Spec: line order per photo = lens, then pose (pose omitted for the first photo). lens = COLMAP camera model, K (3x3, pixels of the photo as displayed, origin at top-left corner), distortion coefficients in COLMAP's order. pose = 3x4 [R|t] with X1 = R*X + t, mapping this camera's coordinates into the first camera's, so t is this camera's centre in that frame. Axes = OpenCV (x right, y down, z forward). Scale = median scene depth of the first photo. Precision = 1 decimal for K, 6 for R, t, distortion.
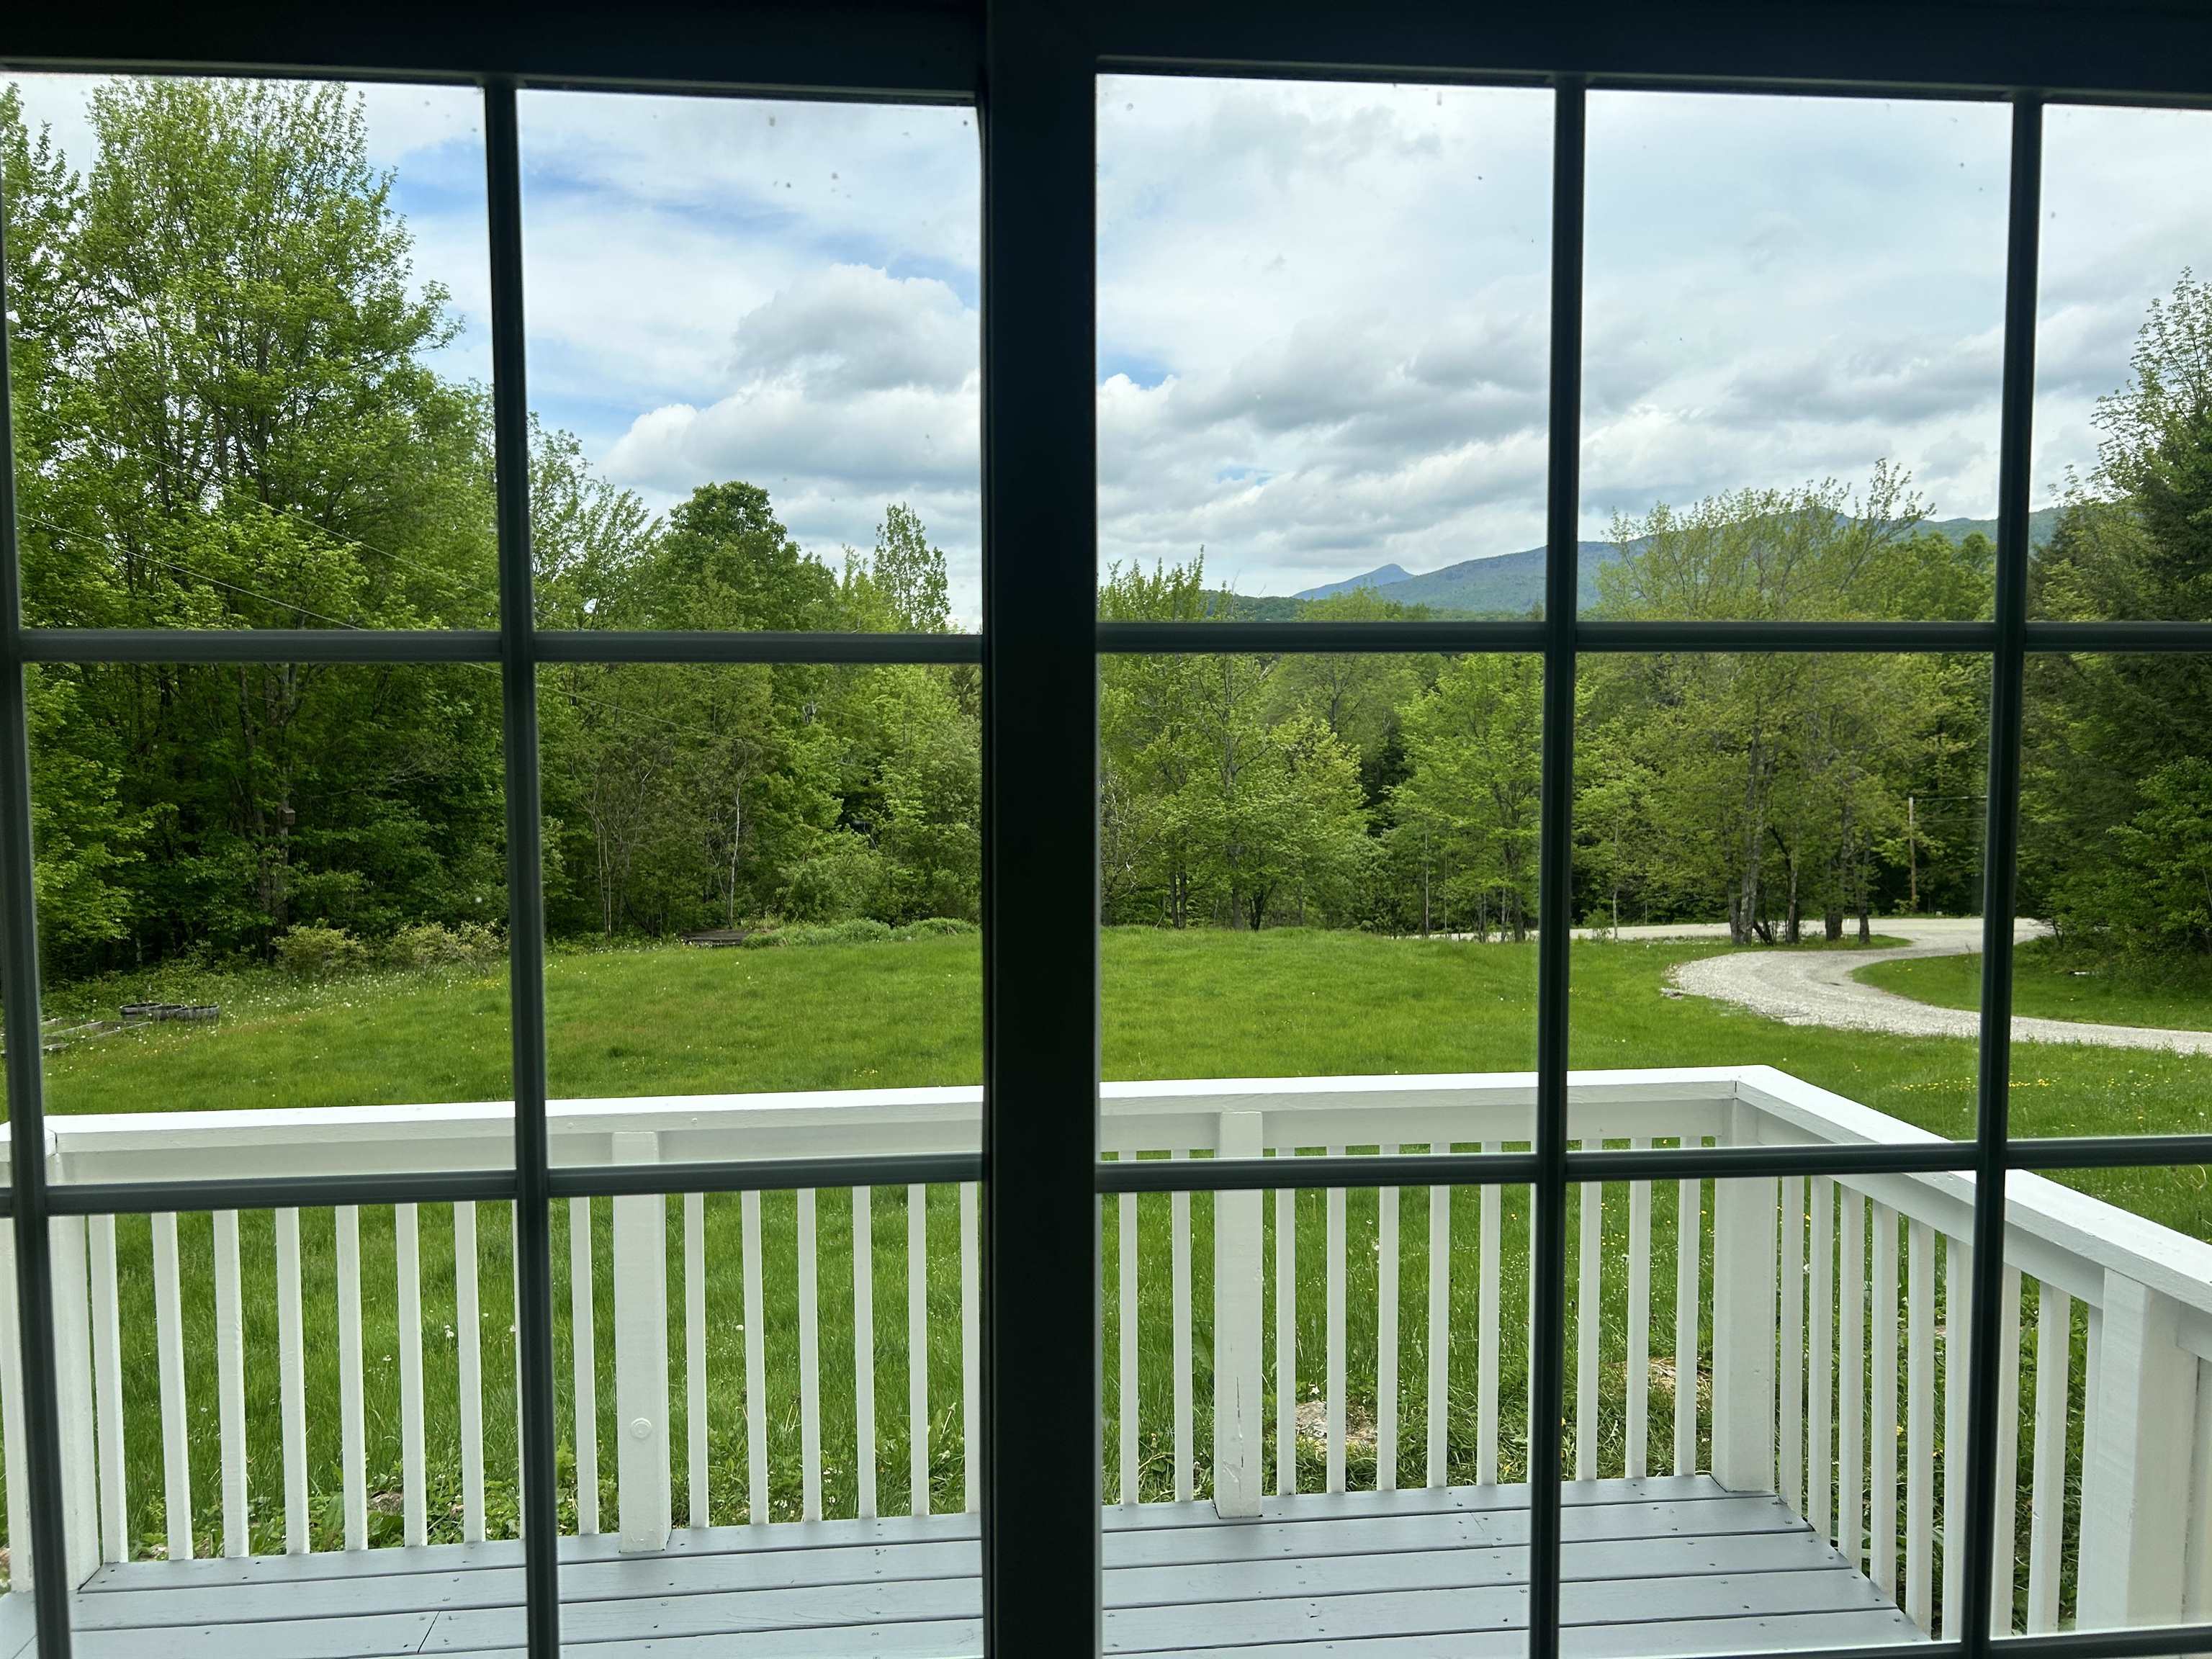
lens RADIAL K [[1680.0, 0, 1103.9], [0, 1680.0, 834.2], [0, 0, 1]] dist [0.035491, -0.010607]
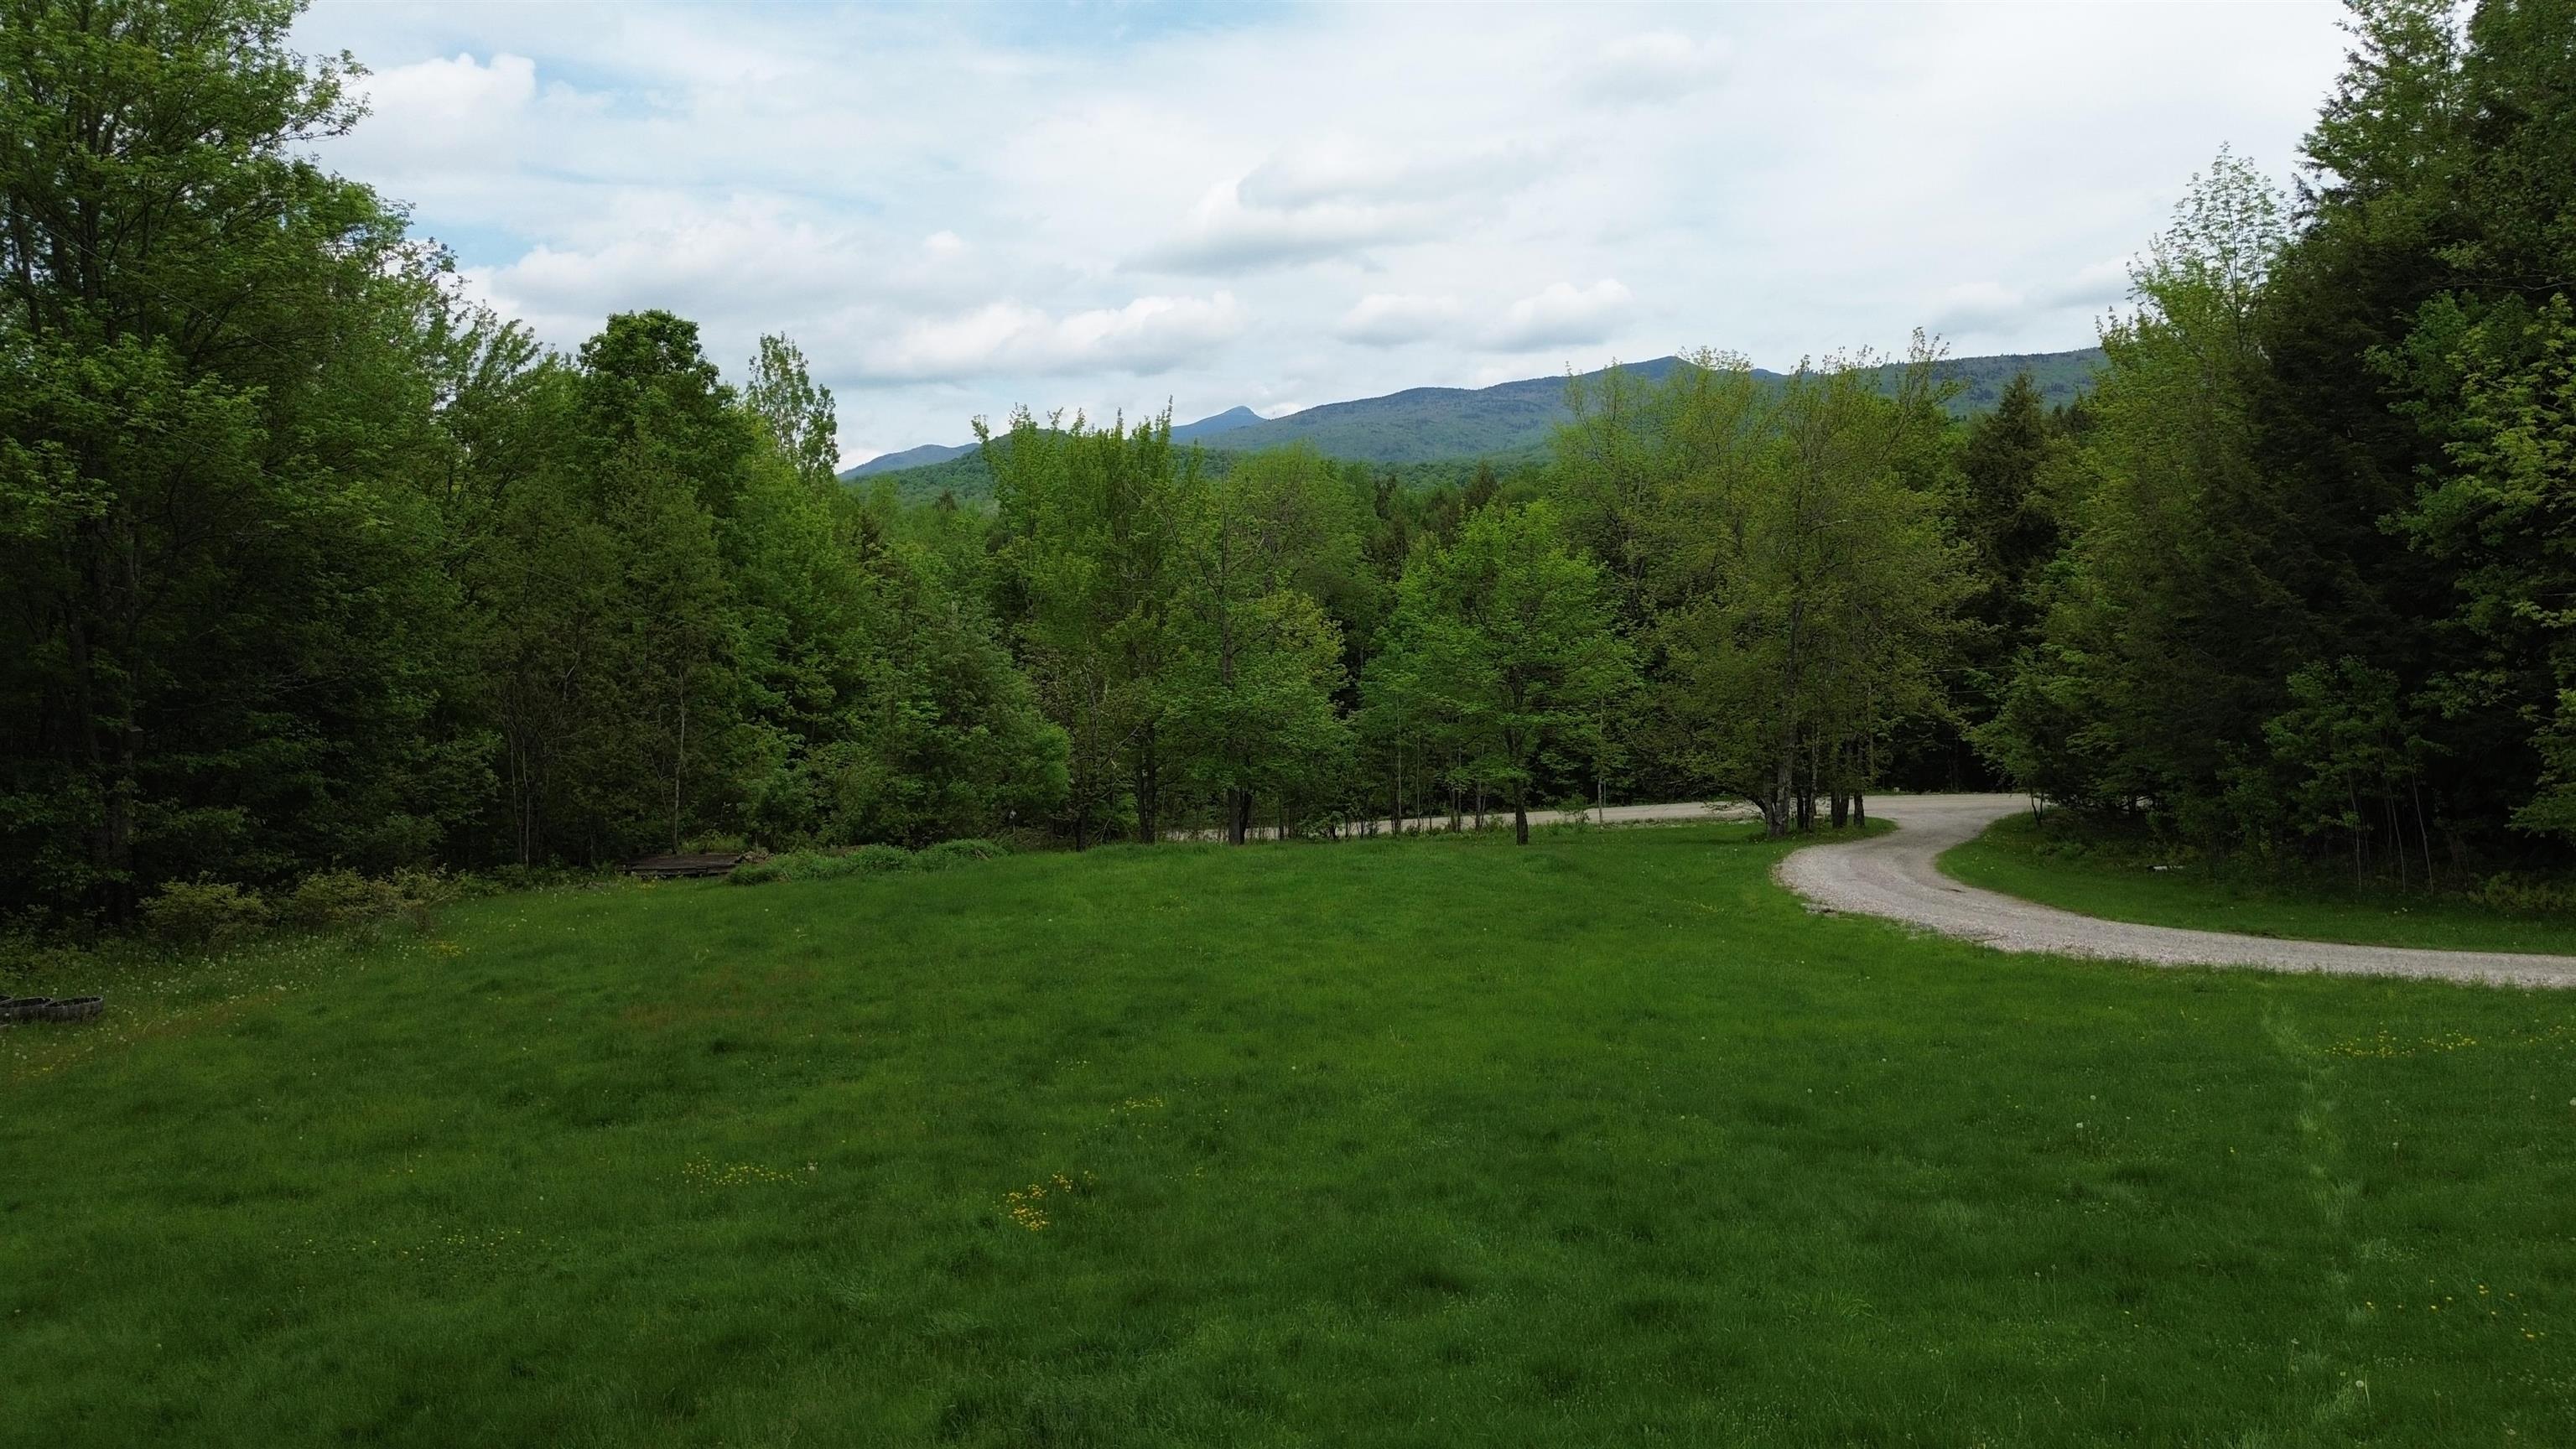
lens RADIAL K [[1843.7, 0, 1291.3], [0, 1843.7, 719.2], [0, 0, 1]] dist [0.062934, -0.037312]
pose [[0.979922, -0.012592, 0.198981, -0.110337], [0.010254, 0.999866, 0.012774, -0.019516], [-0.199115, -0.010477, 0.979920, 0.045671]]
